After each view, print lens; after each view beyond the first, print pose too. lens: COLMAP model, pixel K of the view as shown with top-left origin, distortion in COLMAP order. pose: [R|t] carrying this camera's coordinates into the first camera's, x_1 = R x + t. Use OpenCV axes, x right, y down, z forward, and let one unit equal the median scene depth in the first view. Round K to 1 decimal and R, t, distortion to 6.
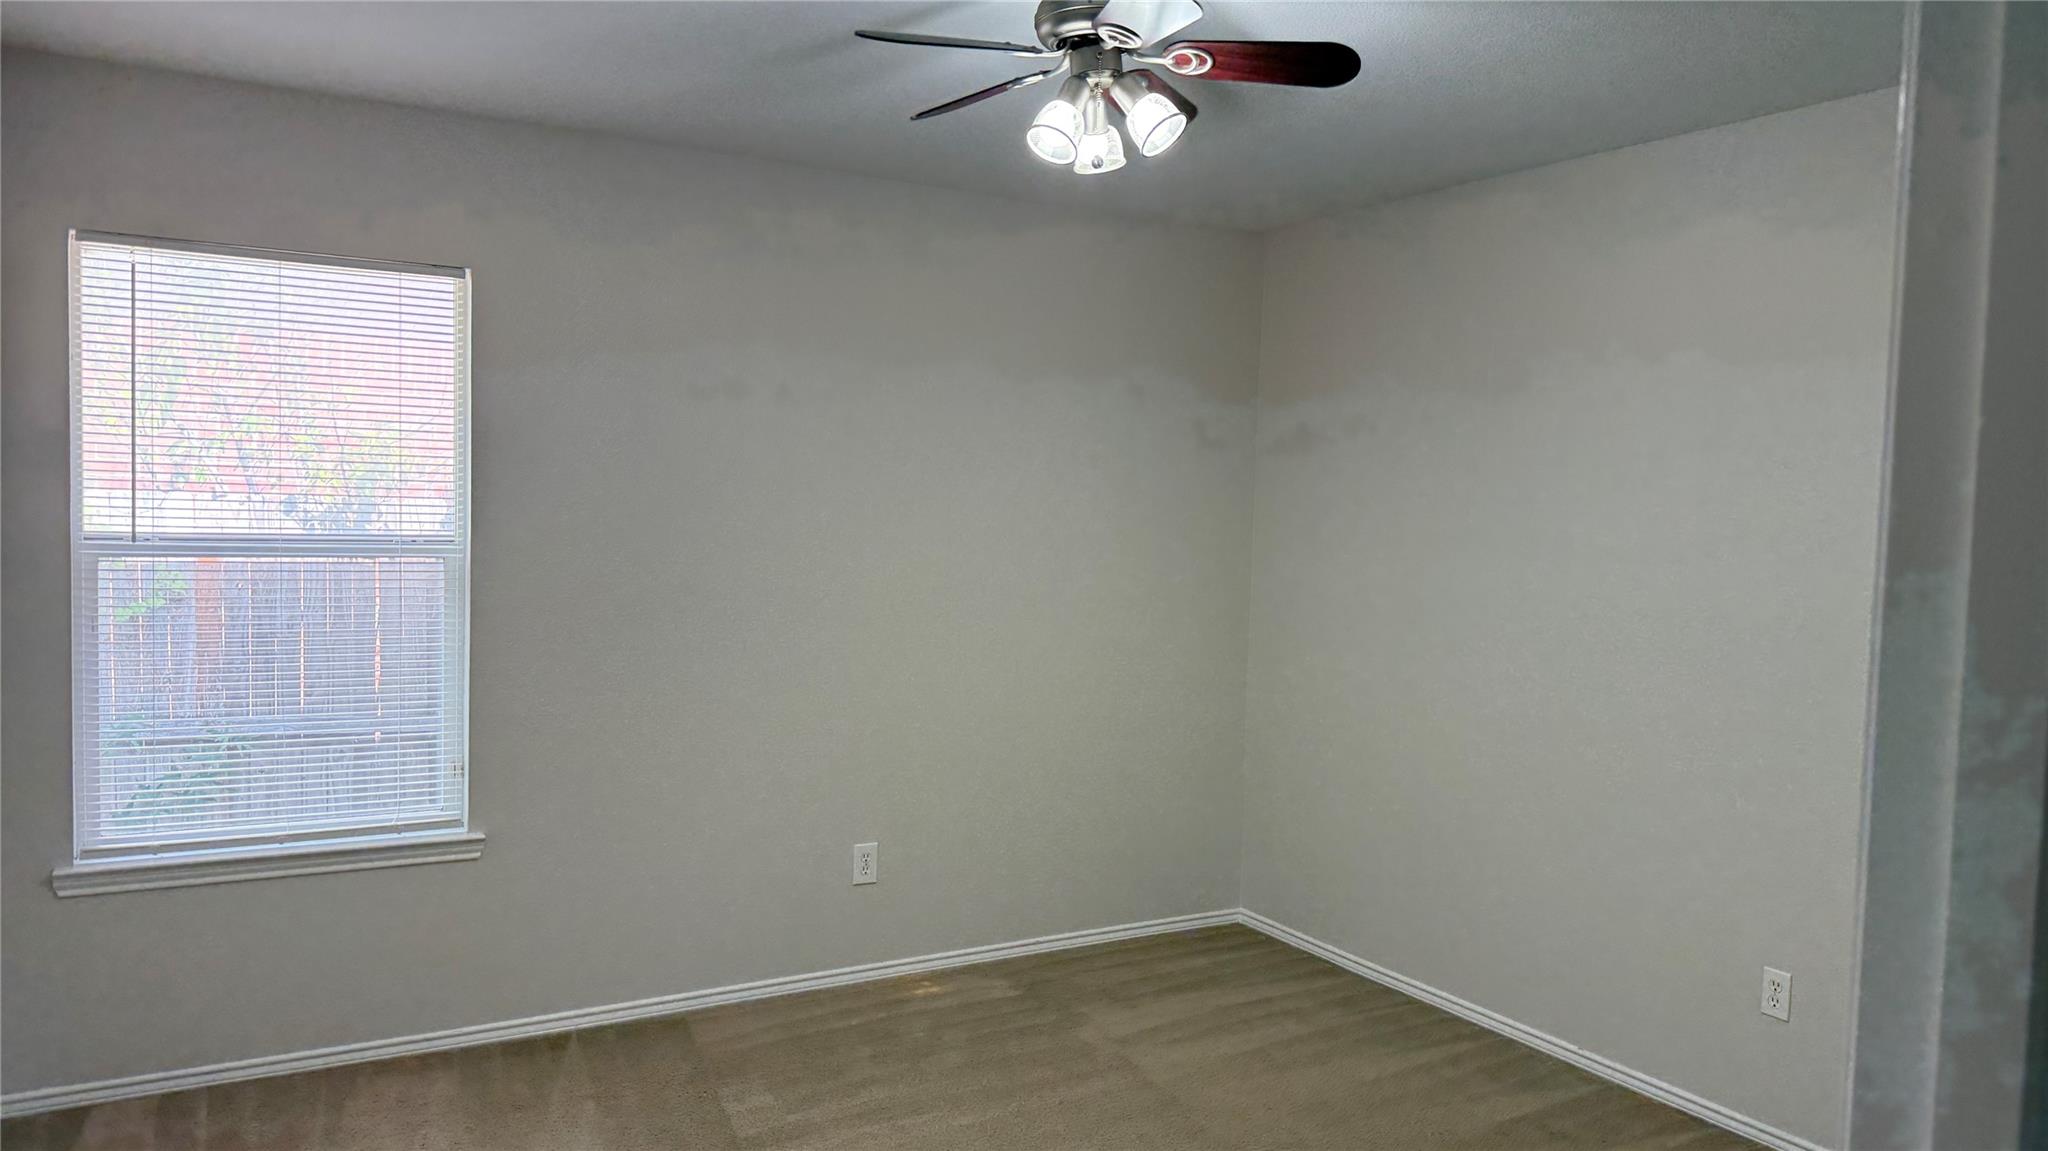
lens RADIAL K [[1239.9, 0, 1028.0], [0, 1239.9, 569.9], [0, 0, 1]] dist [-0.029267, -0.001131]
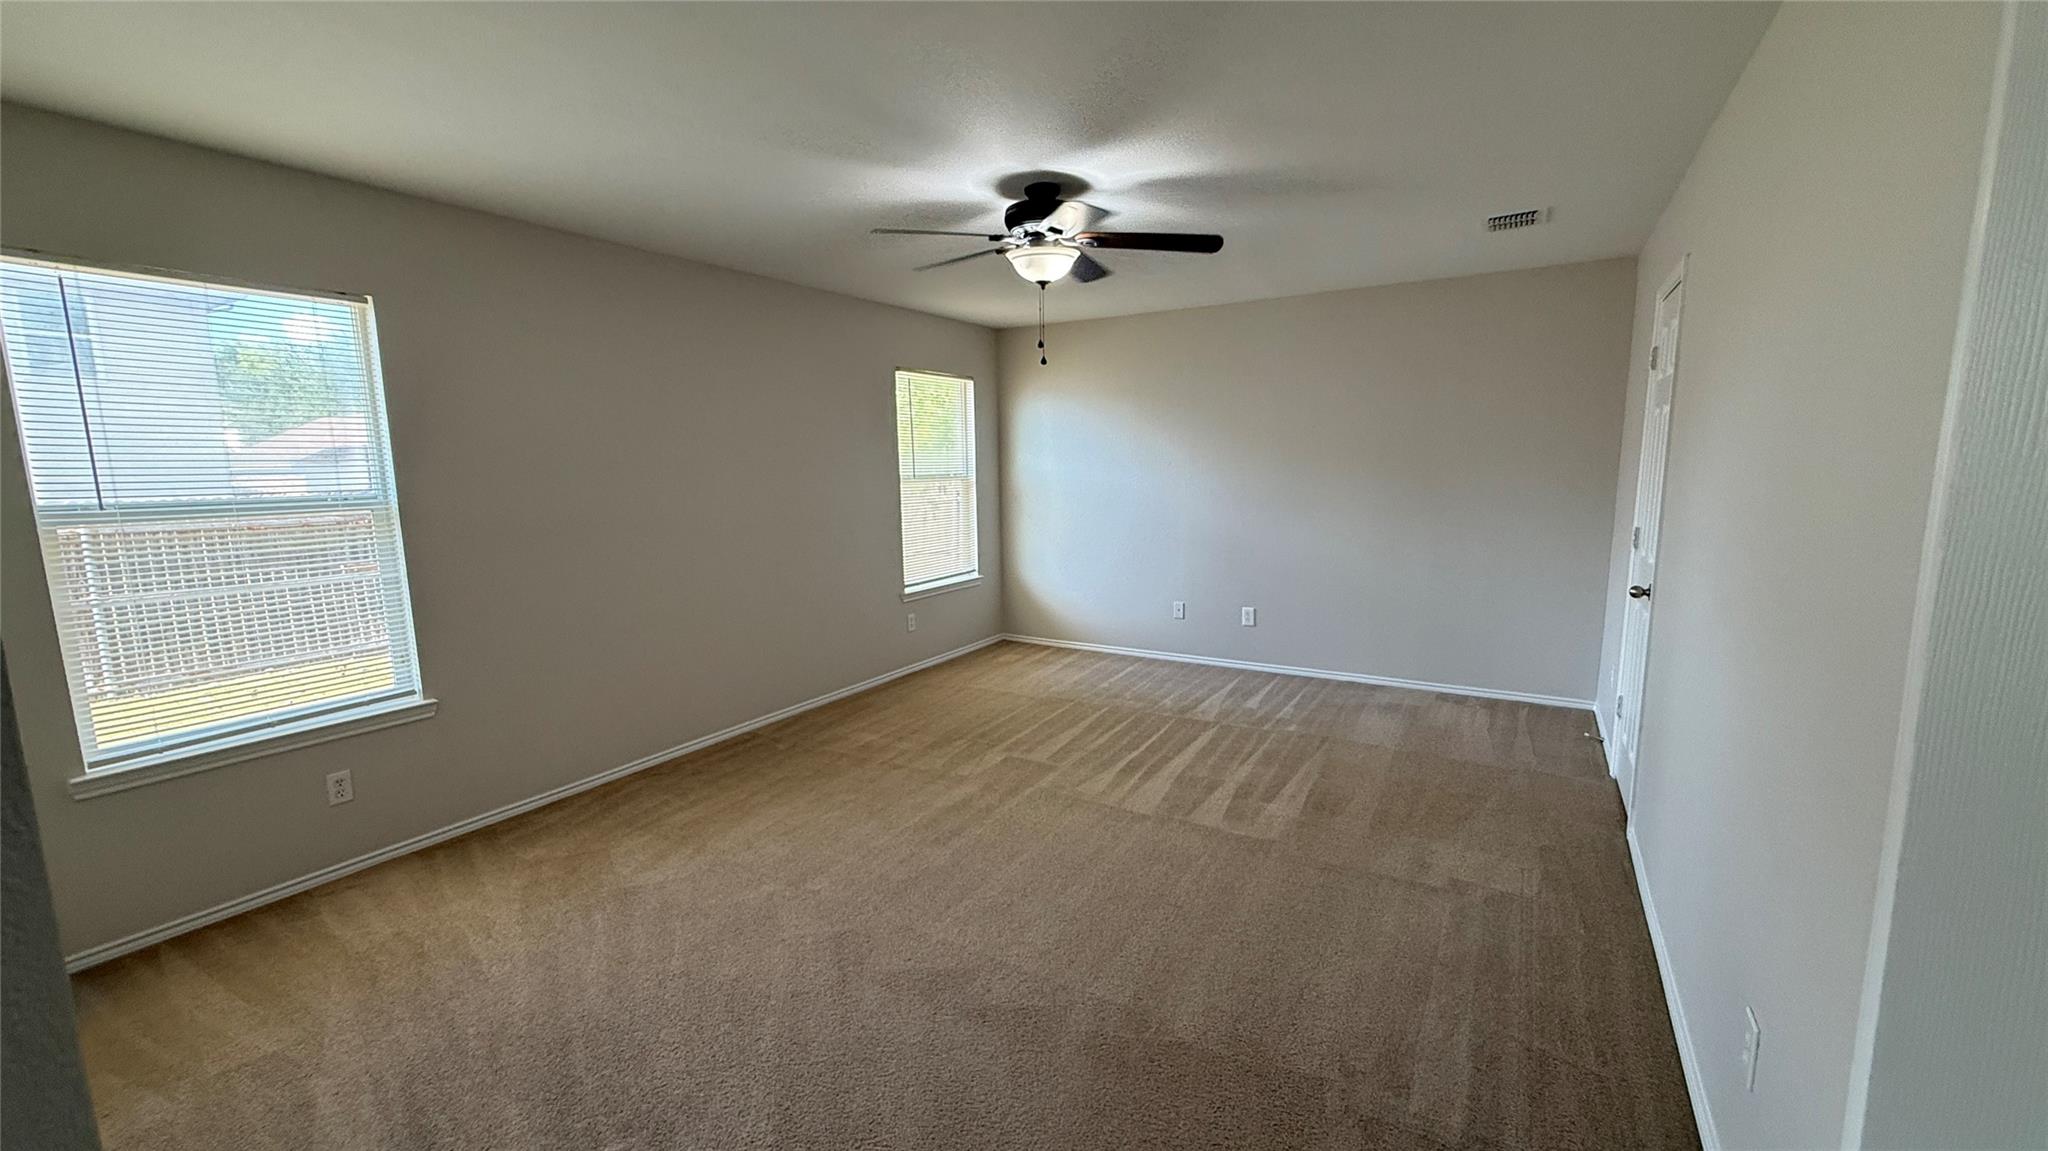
lens RADIAL K [[813.2, 0, 1016.4], [0, 813.2, 580.2], [0, 0, 1]] dist [-0.002118, -0.000158]
pose [[0.868065, -0.104854, 0.485251, -0.334509], [0.052419, 0.991336, 0.120438, -0.004371], [-0.493675, -0.079112, 0.866041, -0.174018]]
